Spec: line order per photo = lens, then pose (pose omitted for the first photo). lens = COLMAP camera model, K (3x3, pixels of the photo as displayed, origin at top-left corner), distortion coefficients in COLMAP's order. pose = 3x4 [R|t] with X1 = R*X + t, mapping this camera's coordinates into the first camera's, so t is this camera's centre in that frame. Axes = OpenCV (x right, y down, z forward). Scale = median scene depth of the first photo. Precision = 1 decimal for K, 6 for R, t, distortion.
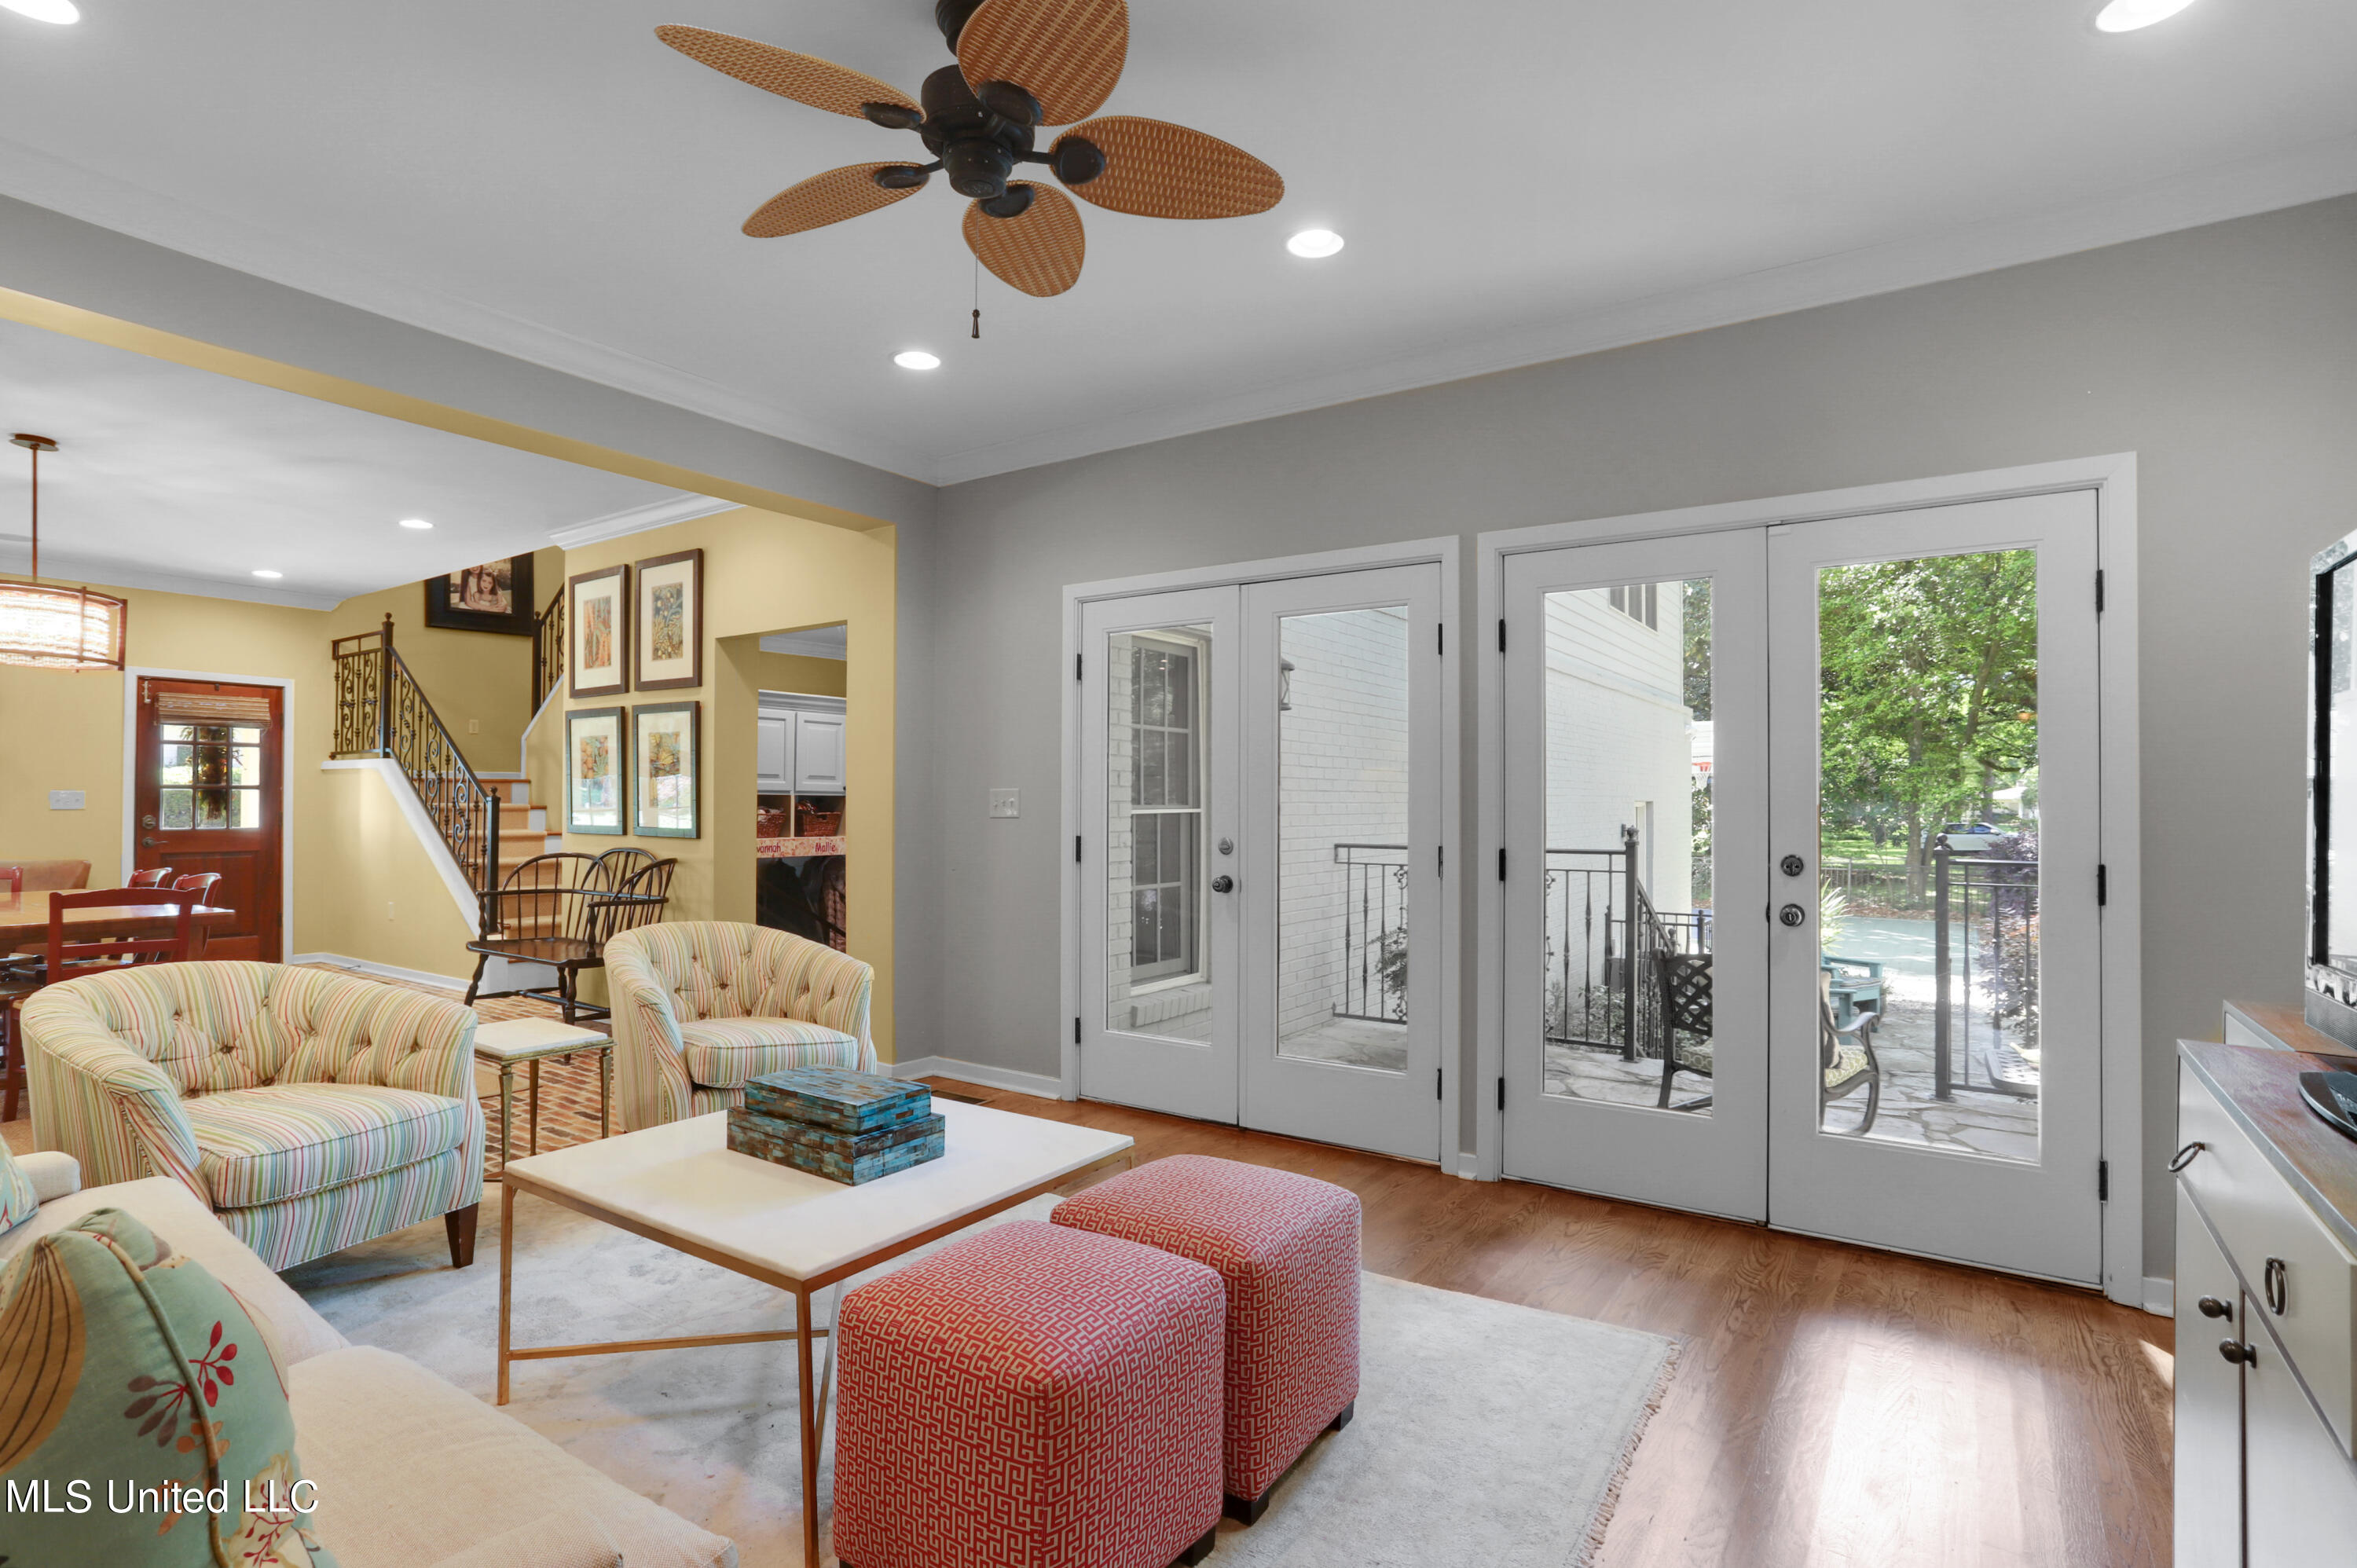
lens RADIAL K [[1141.6, 0, 1202.8], [0, 1141.6, 789.7], [0, 0, 1]] dist [-0.061189, 0.030633]
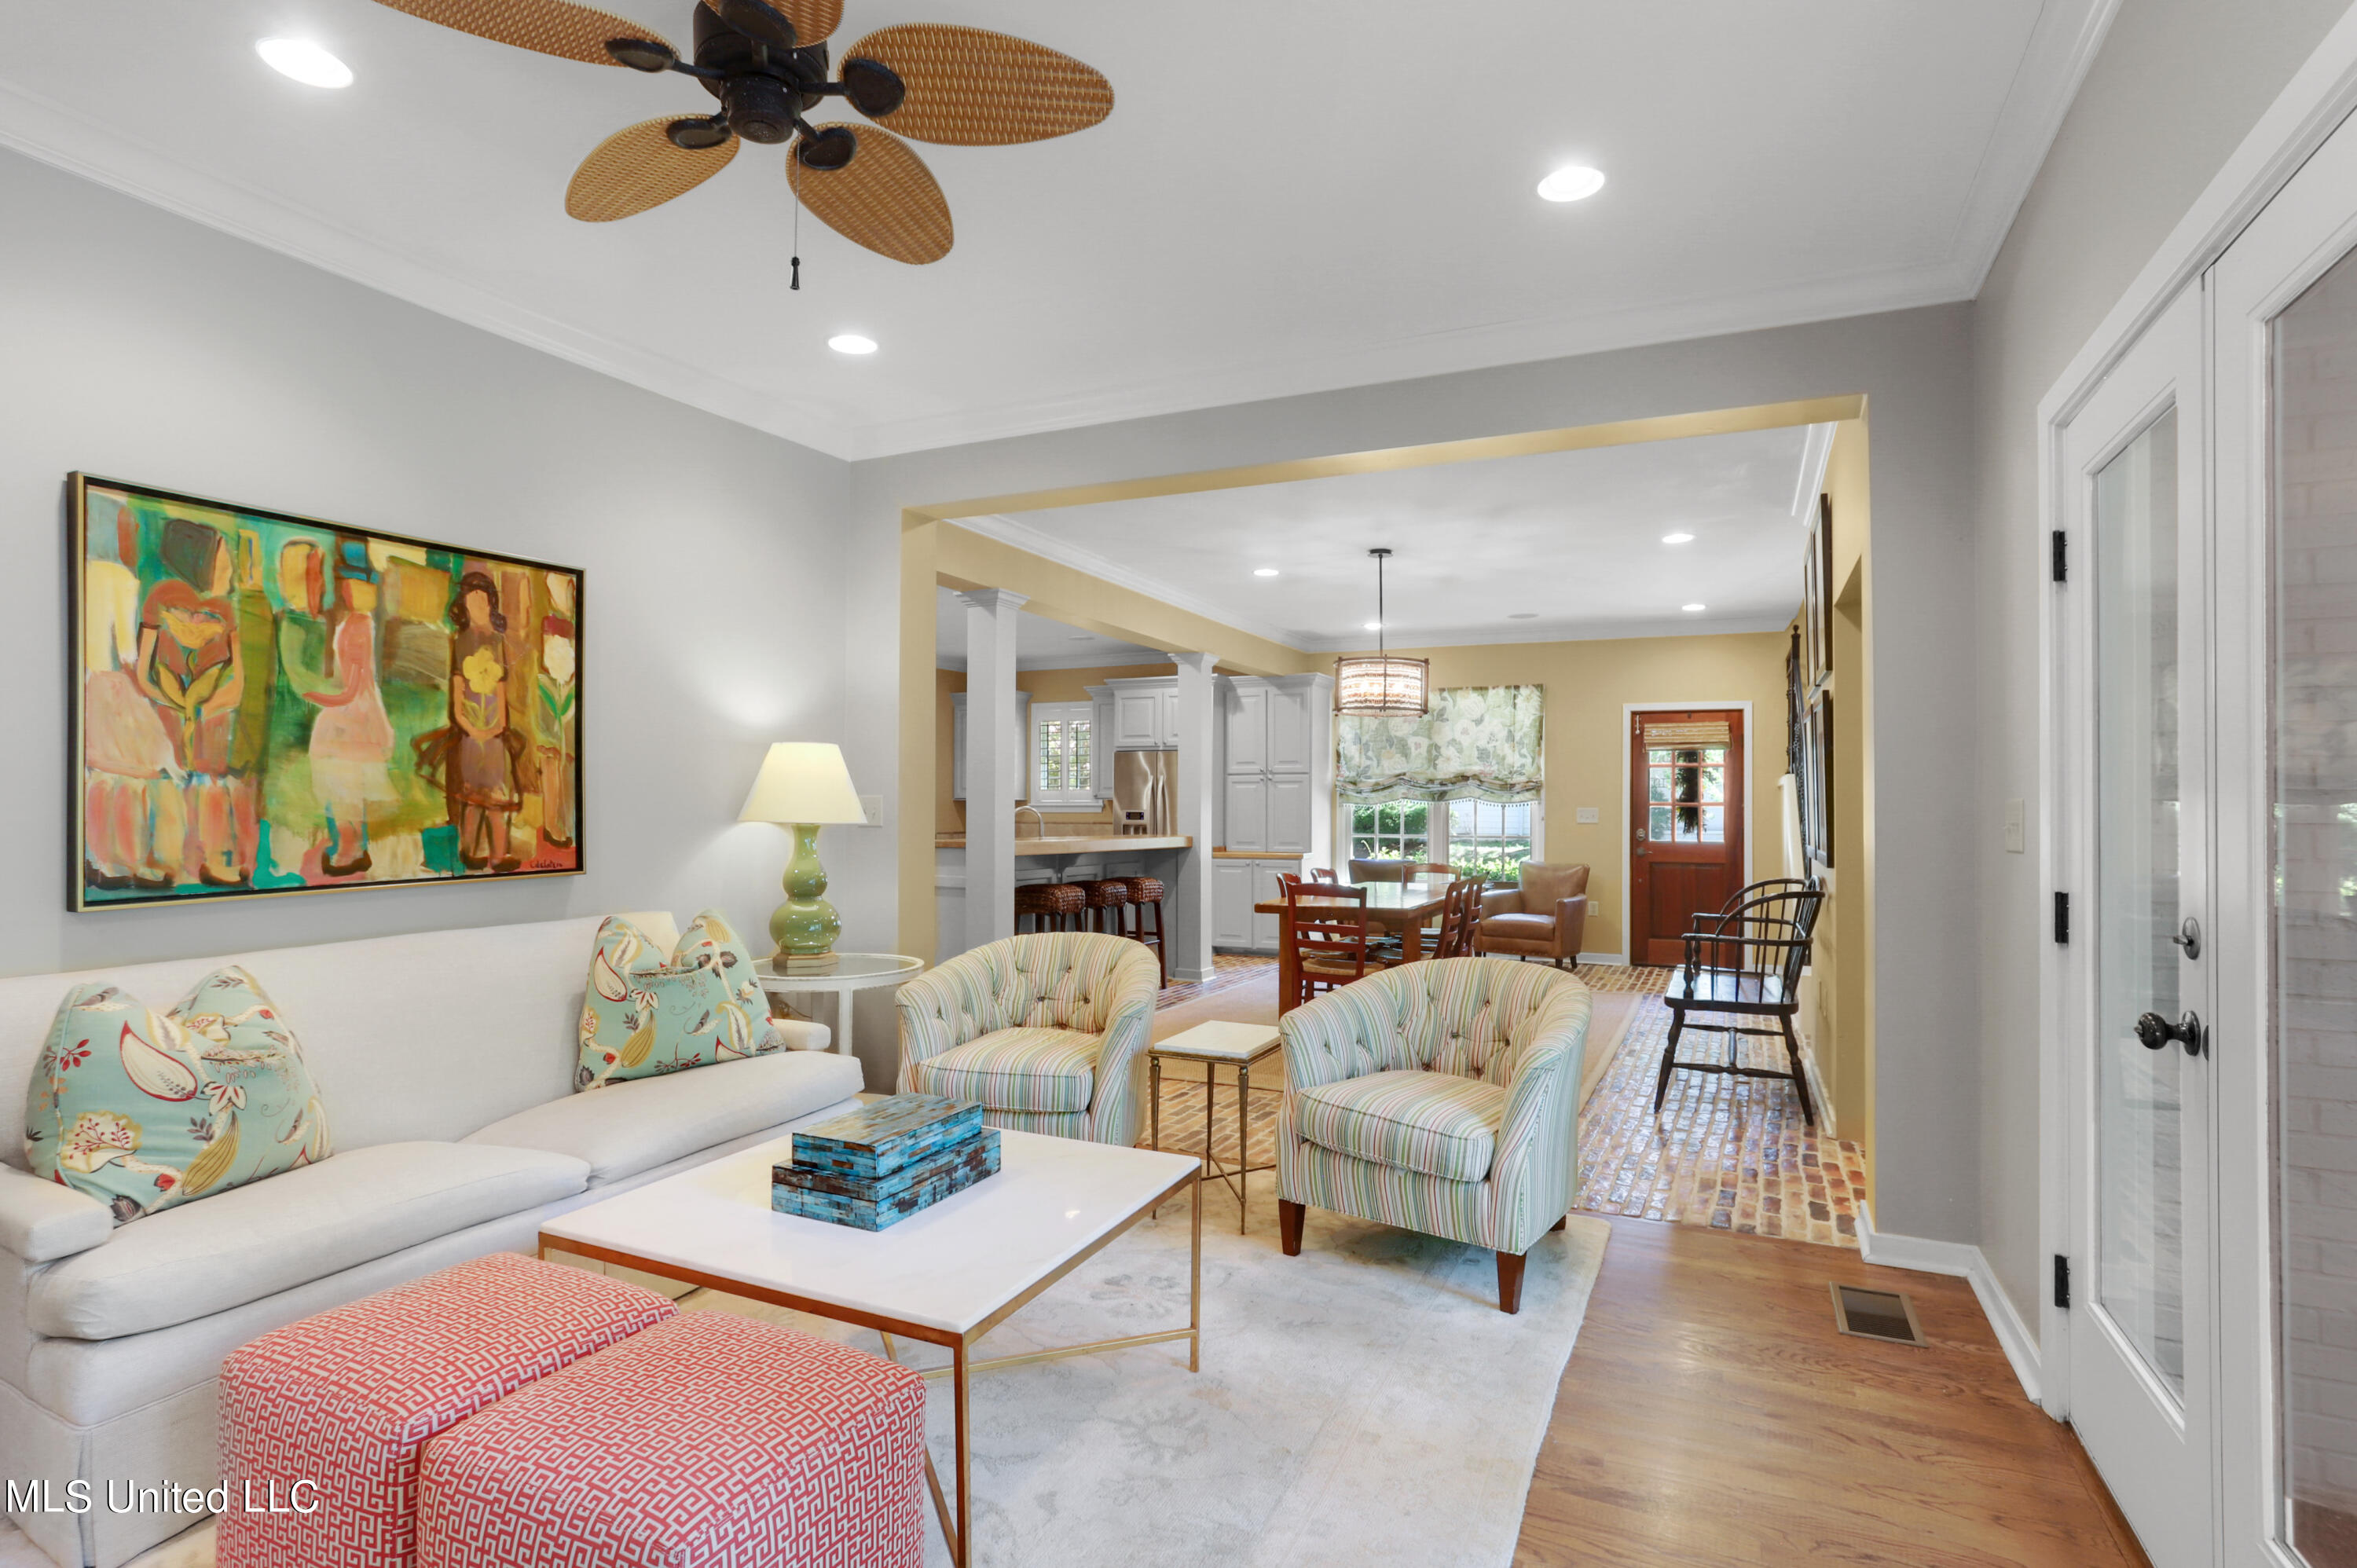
lens RADIAL K [[1190.0, 0, 1178.5], [0, 1190.0, 784.0], [0, 0, 1]] dist [-0.068315, 0.034972]
pose [[0.151743, -0.021825, -0.988179, 0.248451], [0.002498, 0.999761, -0.021698, 0.001534], [0.988417, 0.000824, 0.151761, 0.391586]]
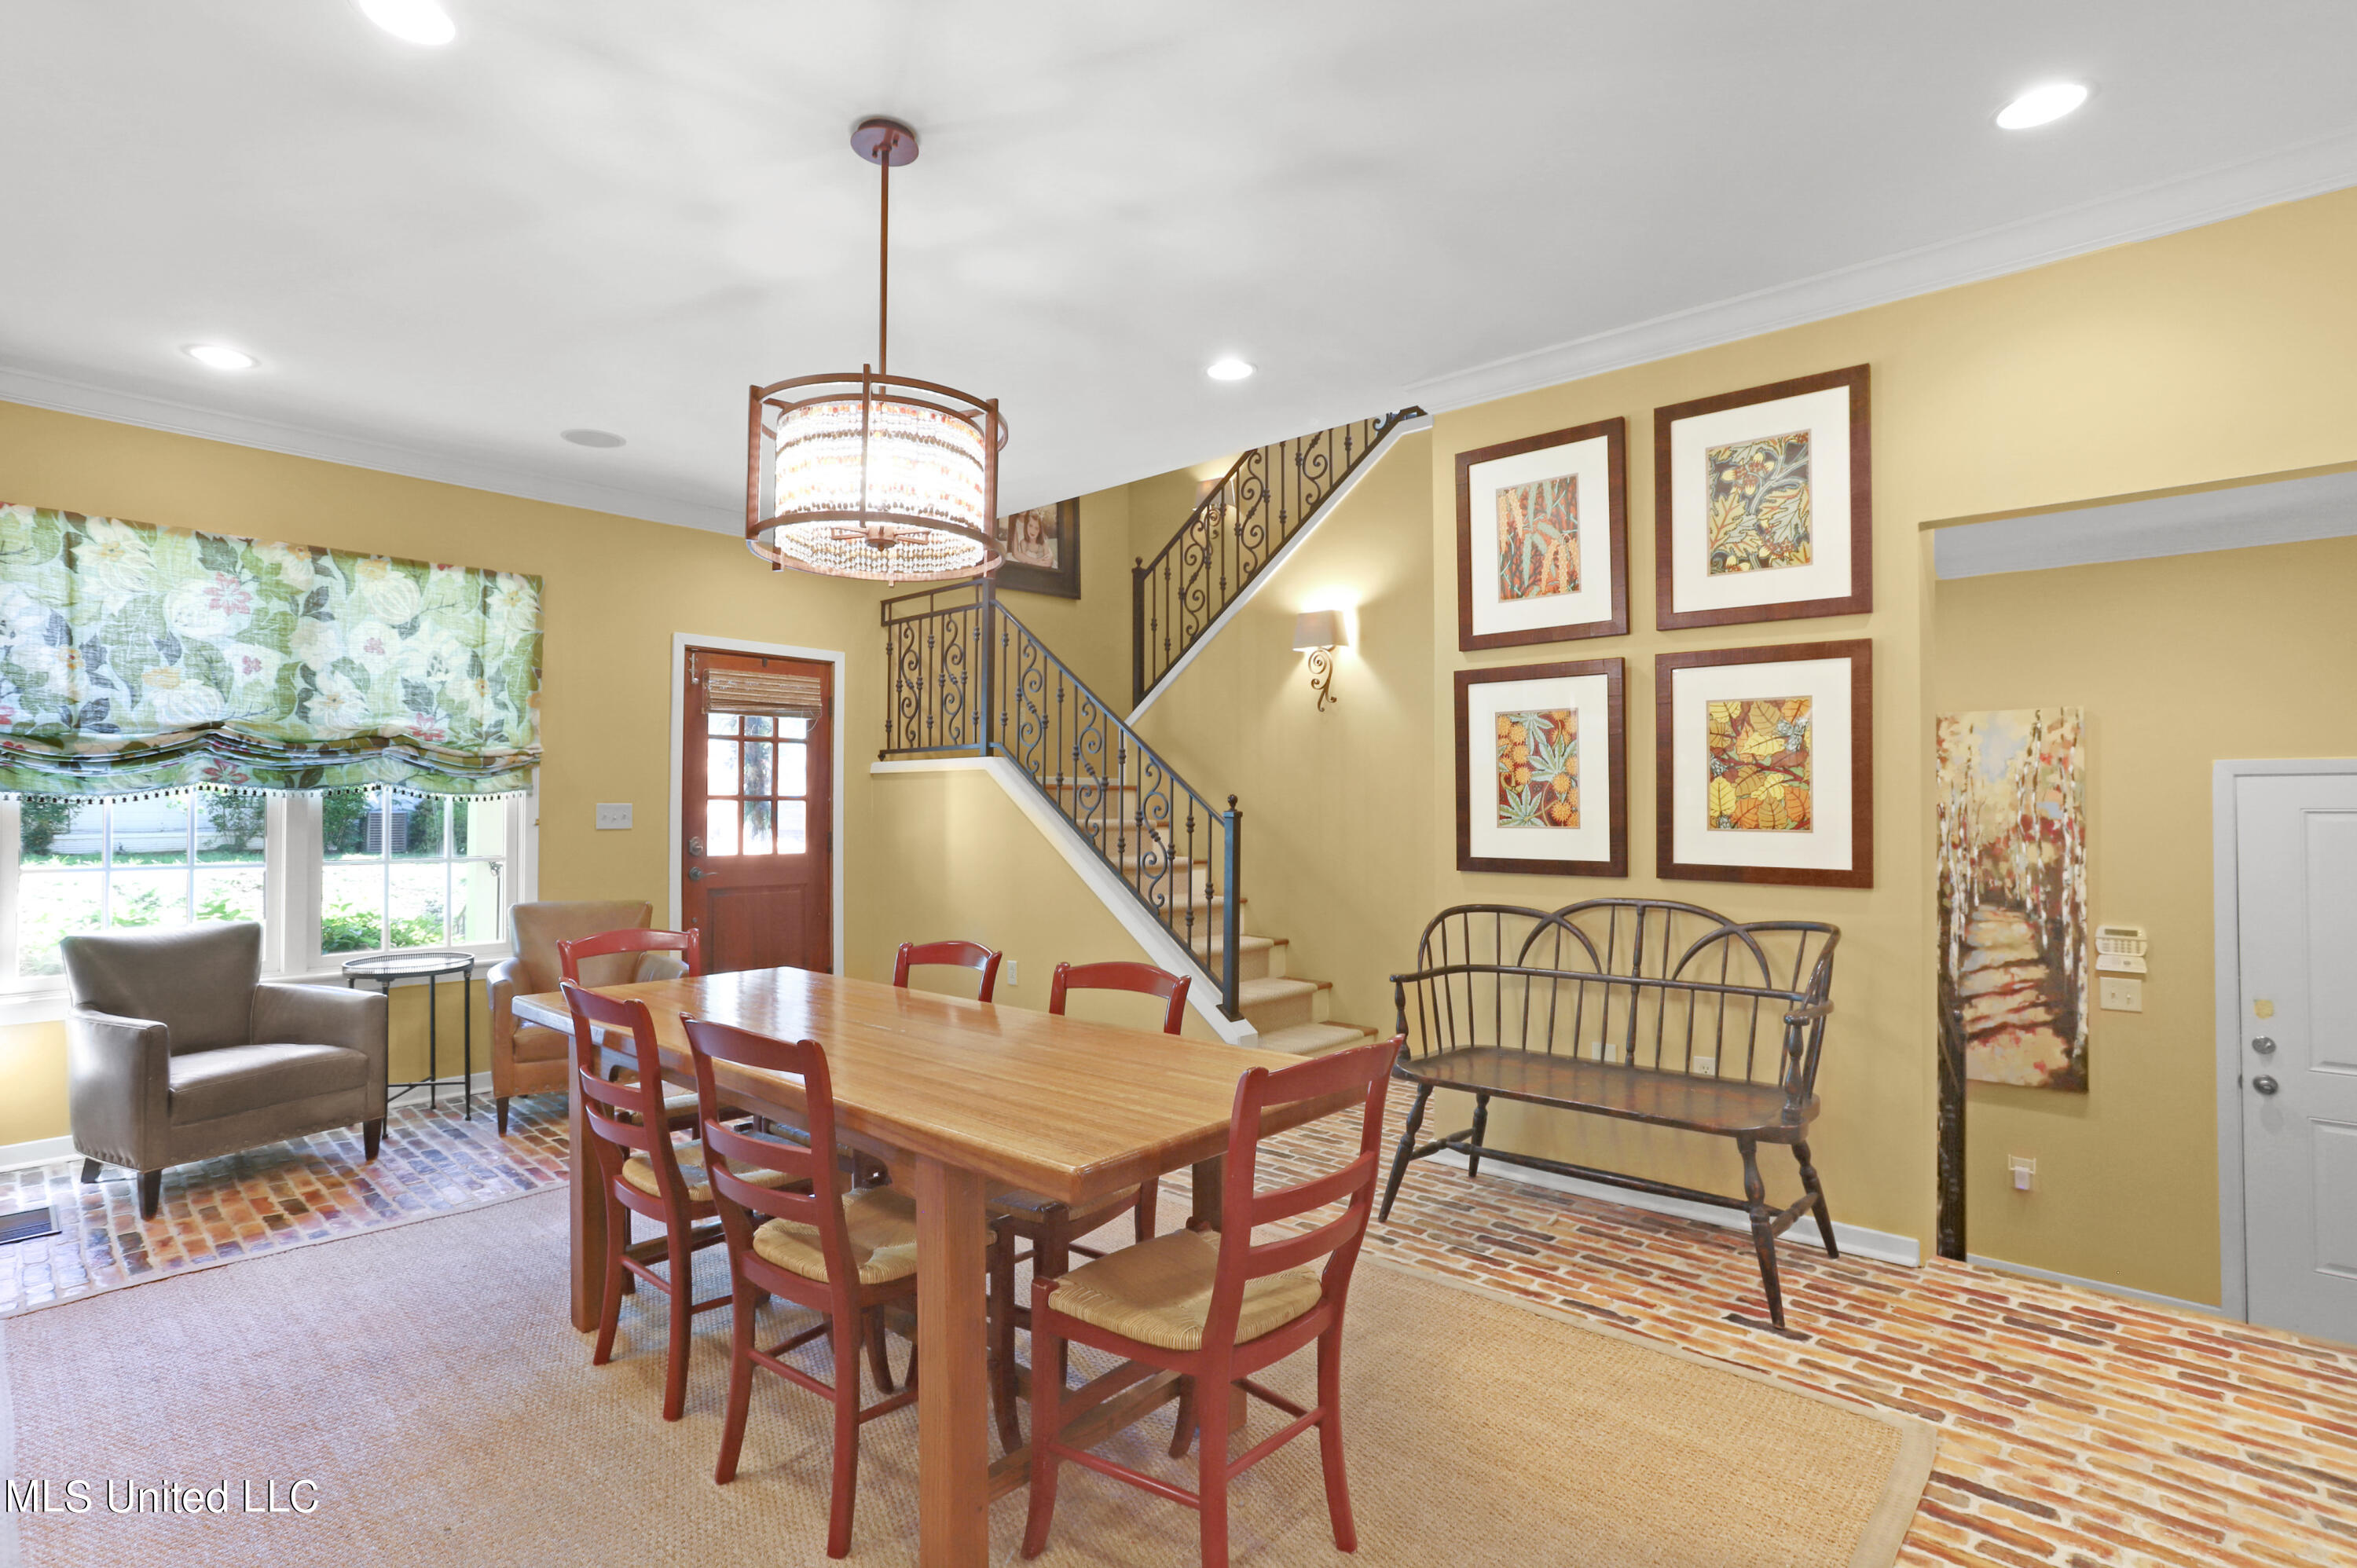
lens RADIAL K [[1141.6, 0, 1202.8], [0, 1141.6, 789.7], [0, 0, 1]] dist [-0.061189, 0.030633]
pose [[0.990138, -0.003531, -0.140052, -0.617386], [0.002659, 0.999976, -0.006410, -0.002463], [0.140071, 0.005974, 0.990123, 0.369046]]
